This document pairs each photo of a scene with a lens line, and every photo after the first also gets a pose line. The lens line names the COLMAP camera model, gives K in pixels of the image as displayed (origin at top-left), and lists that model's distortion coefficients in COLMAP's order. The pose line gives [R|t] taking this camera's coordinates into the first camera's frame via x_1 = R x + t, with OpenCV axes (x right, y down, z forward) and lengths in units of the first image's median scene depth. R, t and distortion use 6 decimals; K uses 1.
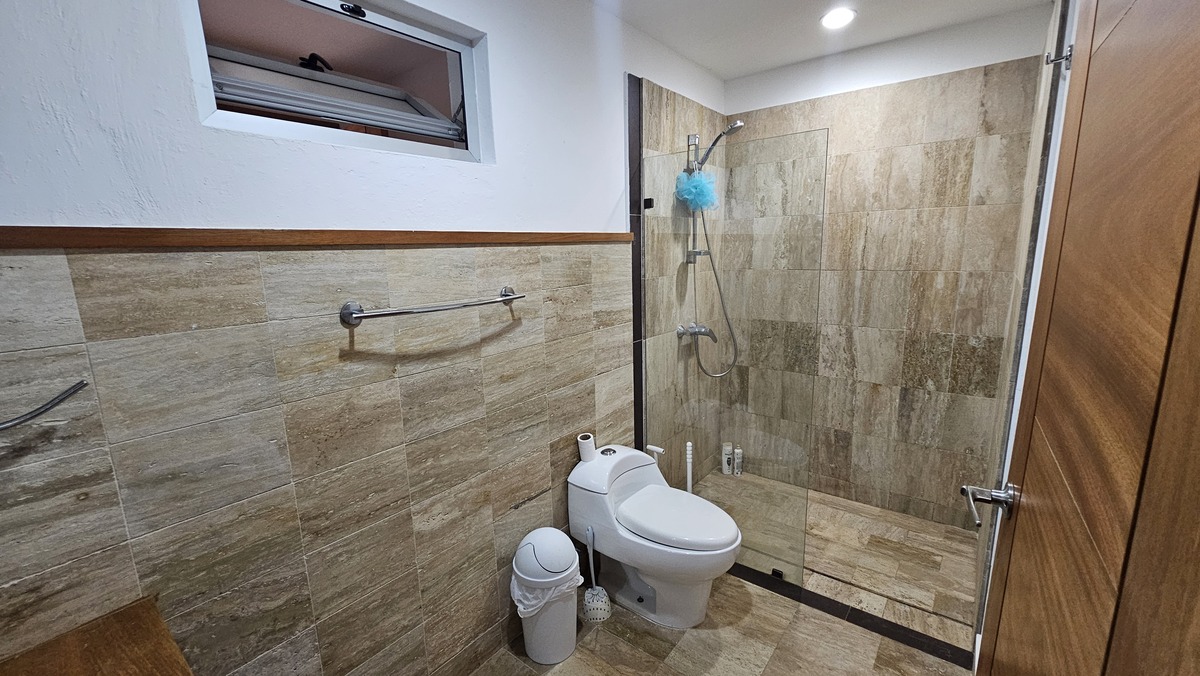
lens RADIAL K [[490.8, 0, 600.3], [0, 490.8, 341.9], [0, 0, 1]] dist [0.002841, 0.000098]
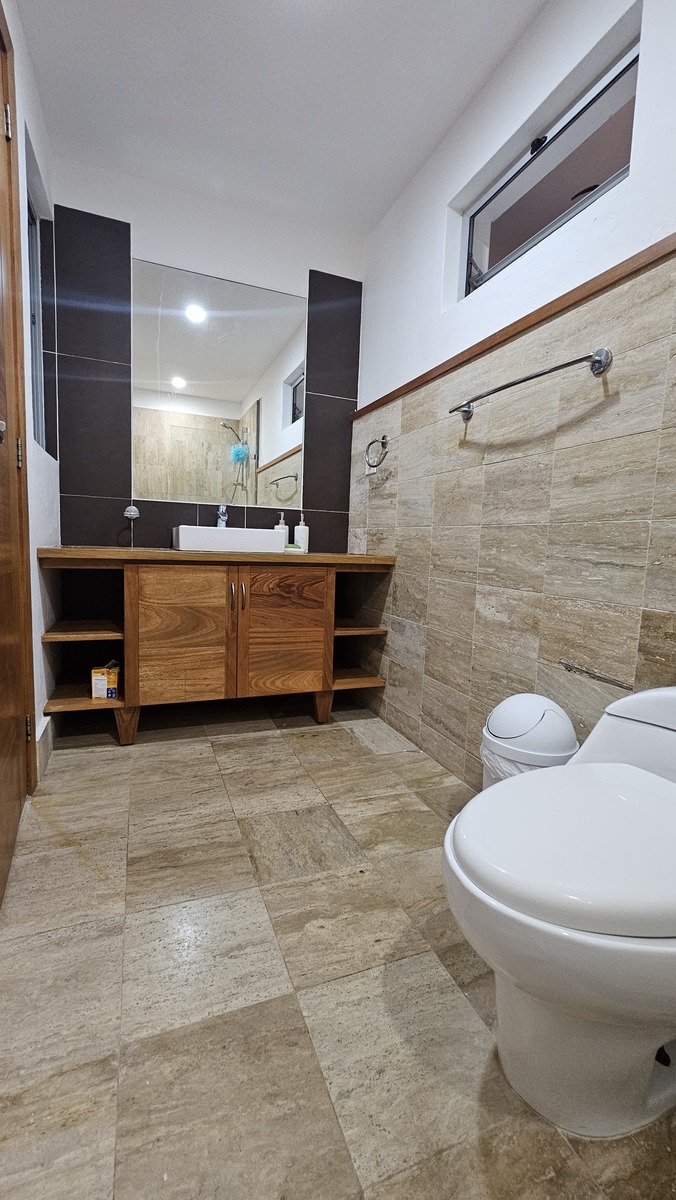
lens RADIAL K [[490.8, 0, 335.3], [0, 490.8, 598.0], [0, 0, 1]] dist [0.002841, 0.000098]
pose [[-0.504915, 0.100919, -0.857249, 0.725926], [-0.188472, 0.956288, 0.223588, 0.163897], [0.842341, 0.274460, -0.463824, 1.196276]]
